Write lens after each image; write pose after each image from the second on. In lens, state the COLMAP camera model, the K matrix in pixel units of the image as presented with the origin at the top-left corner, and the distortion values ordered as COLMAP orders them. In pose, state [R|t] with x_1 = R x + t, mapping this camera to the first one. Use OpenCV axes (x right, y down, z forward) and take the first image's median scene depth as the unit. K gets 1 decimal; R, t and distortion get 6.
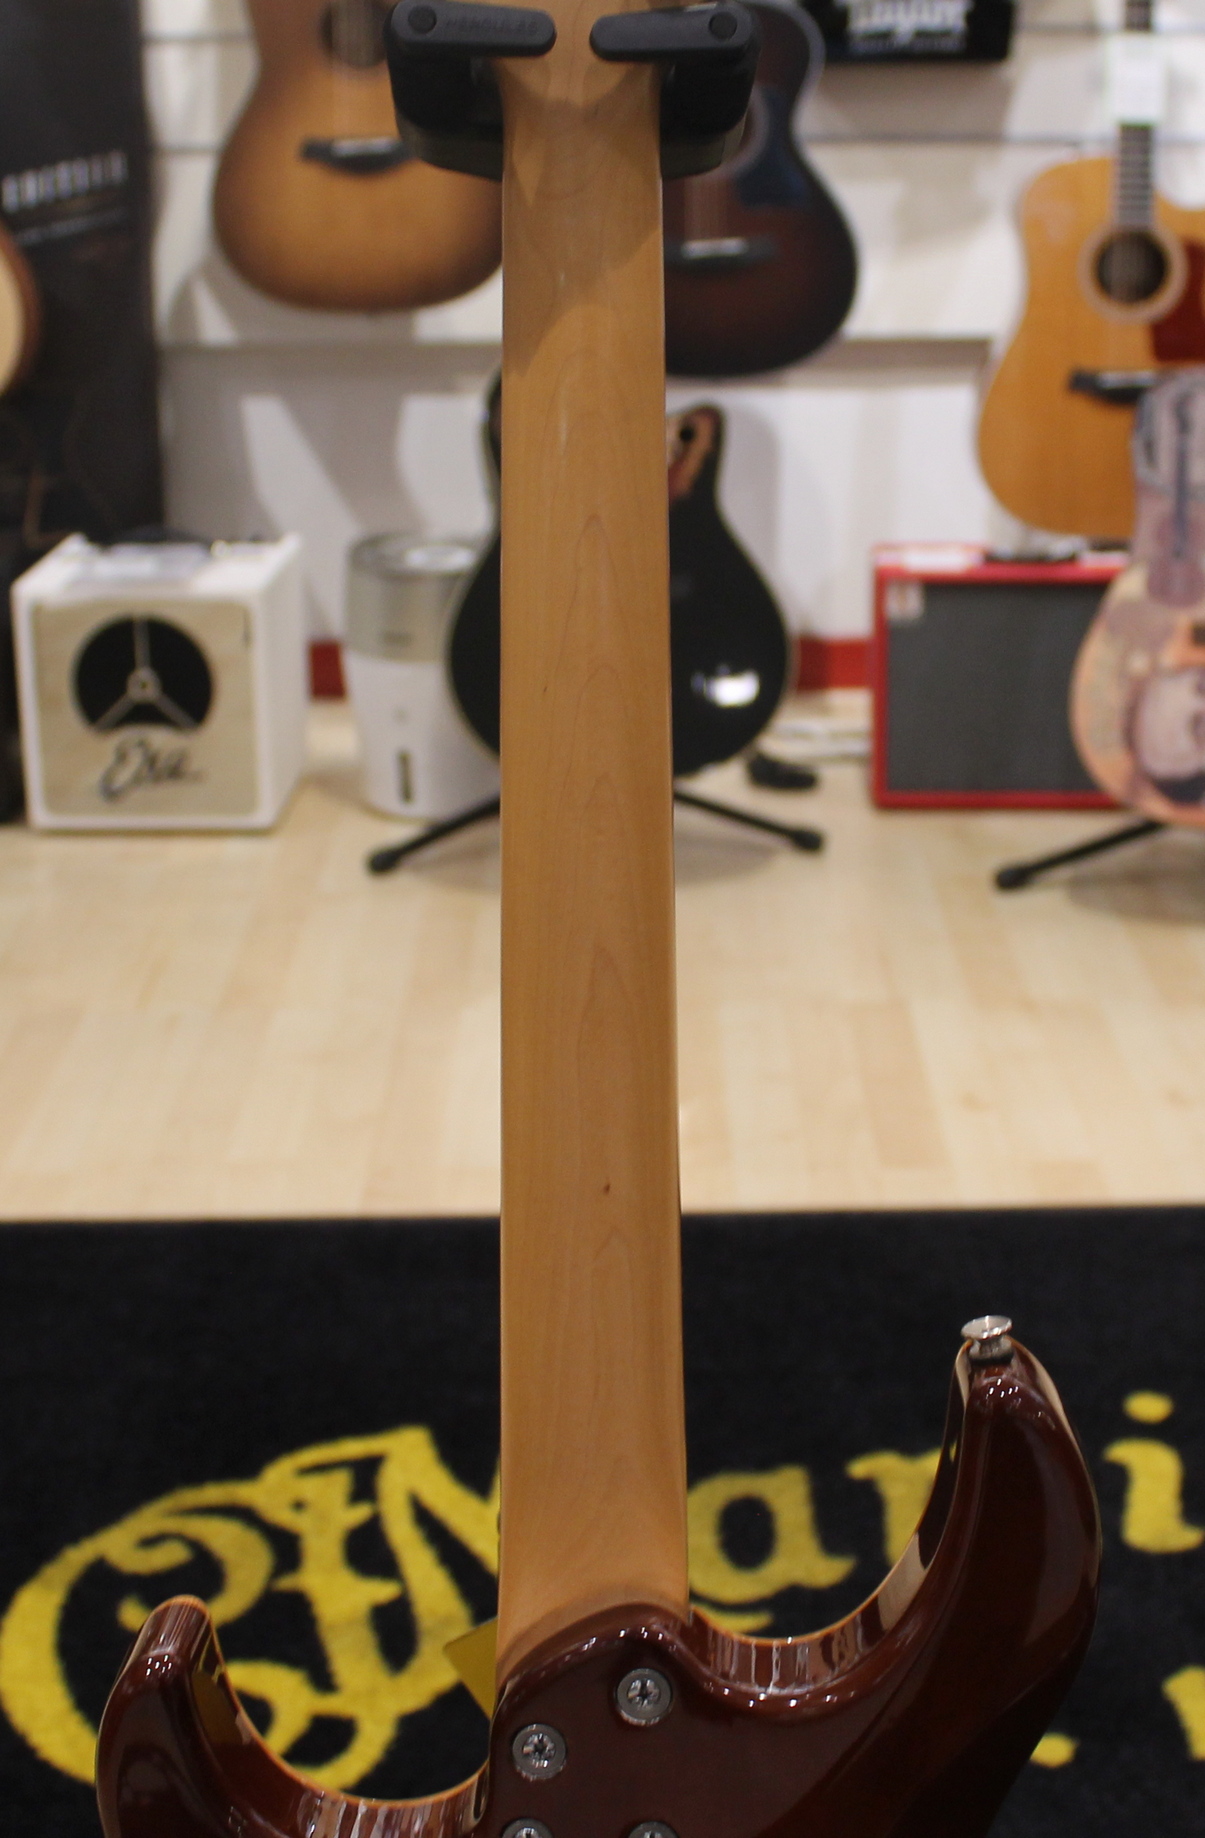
lens RADIAL K [[1118.3, 0, 597.7], [0, 1118.3, 924.5], [0, 0, 1]] dist [-0.009221, -0.000796]
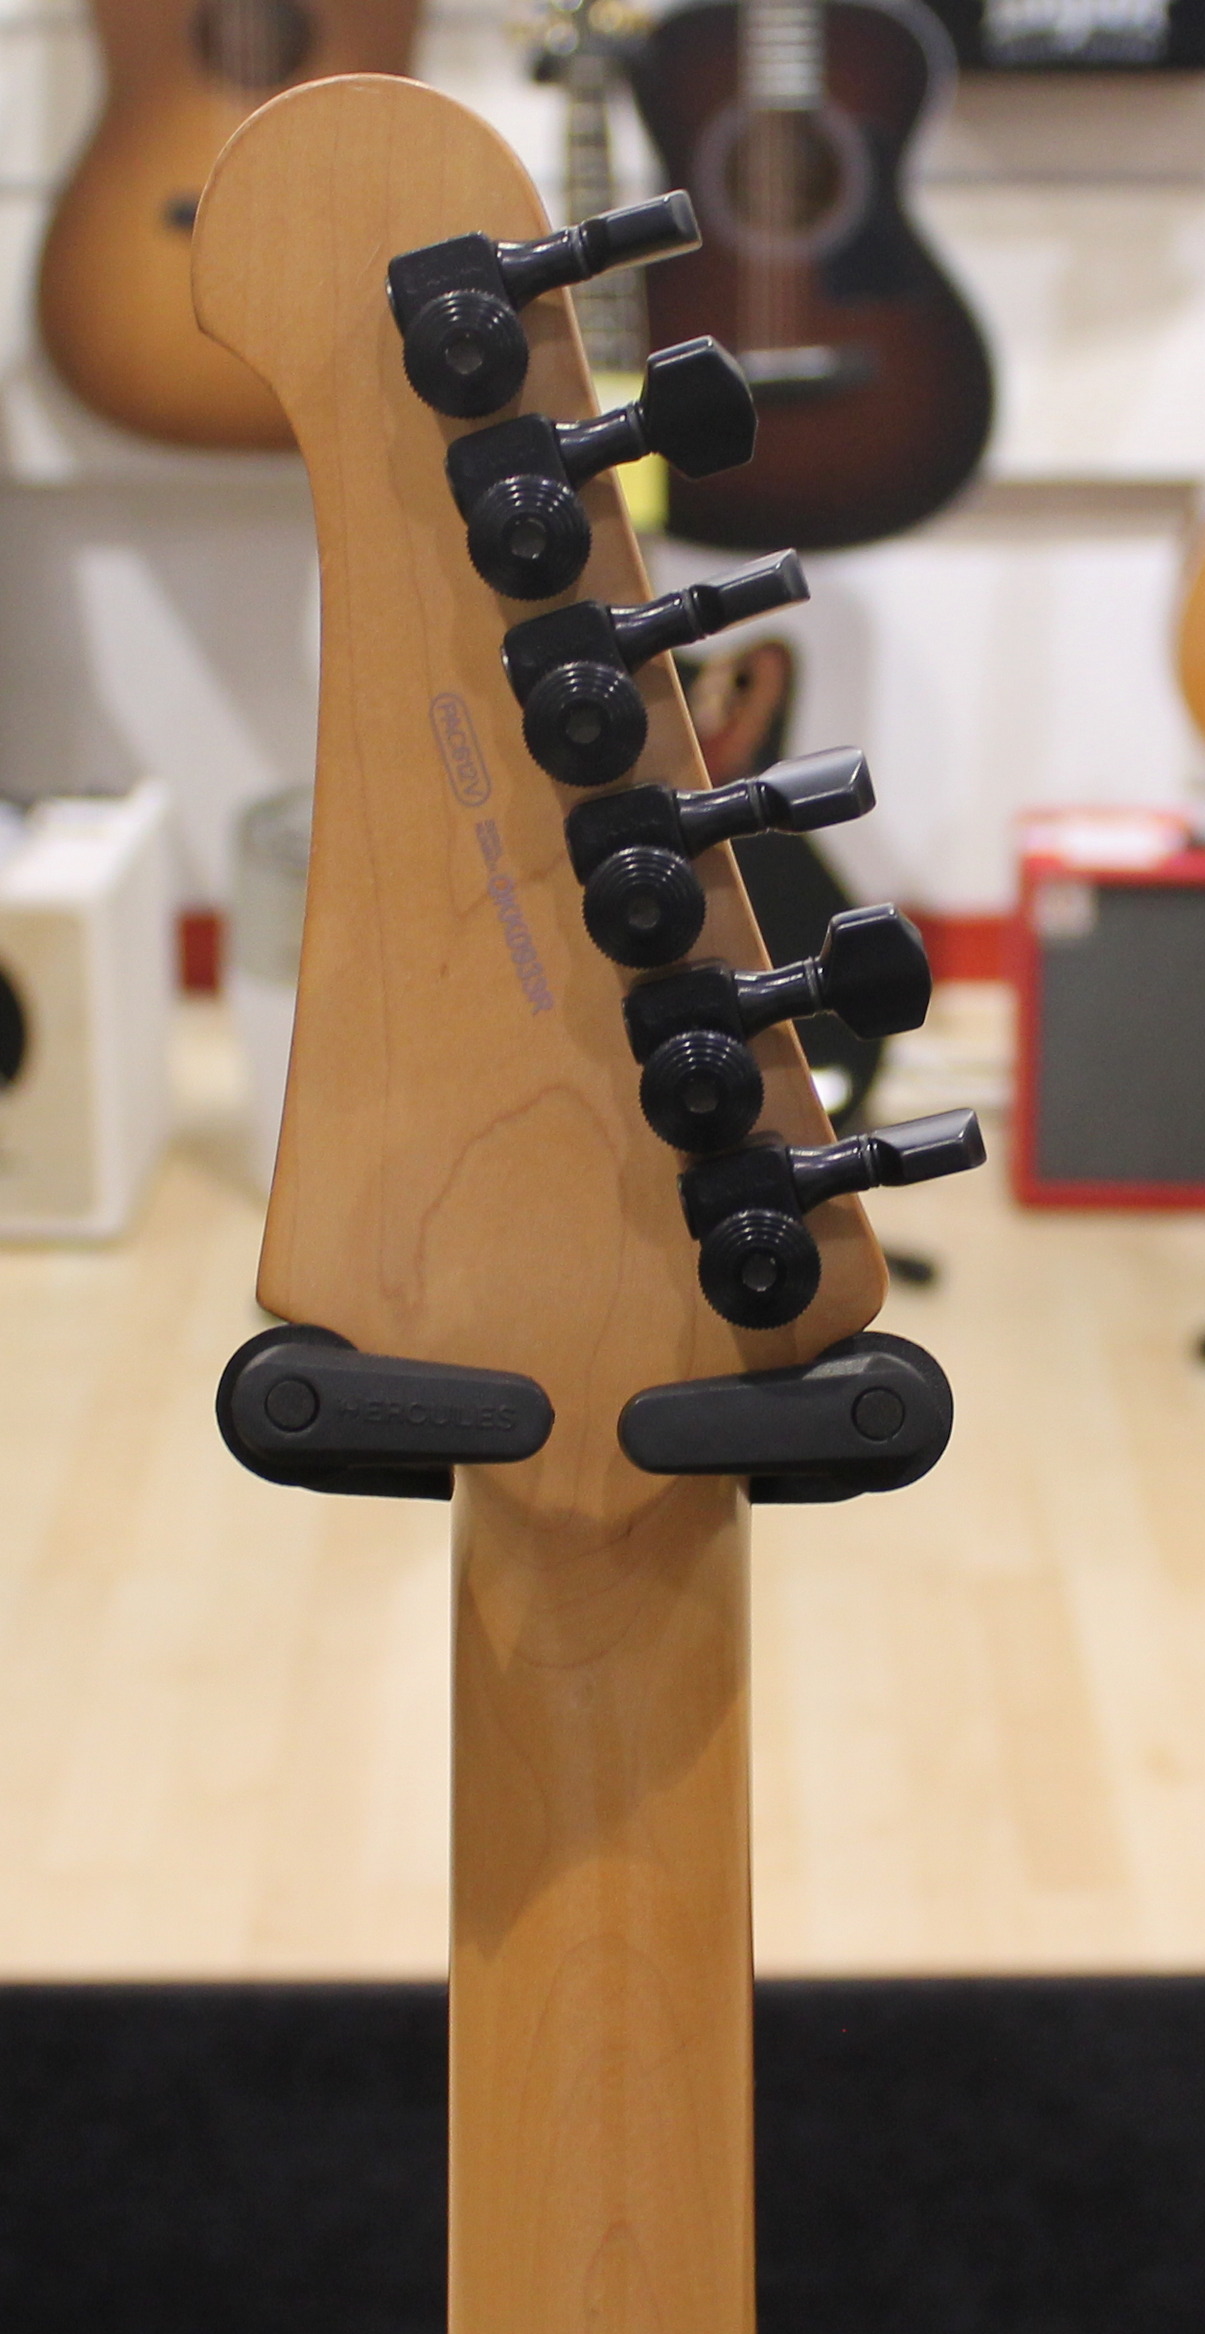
lens RADIAL K [[1596.2, 0, 594.4], [0, 1596.2, 1168.3], [0, 0, 1]] dist [-0.015824, -0.001589]
pose [[0.999955, 0.009021, -0.002924, -0.003174], [-0.008966, 0.999791, 0.018375, -0.166028], [0.003089, -0.018348, 0.999827, 0.046649]]
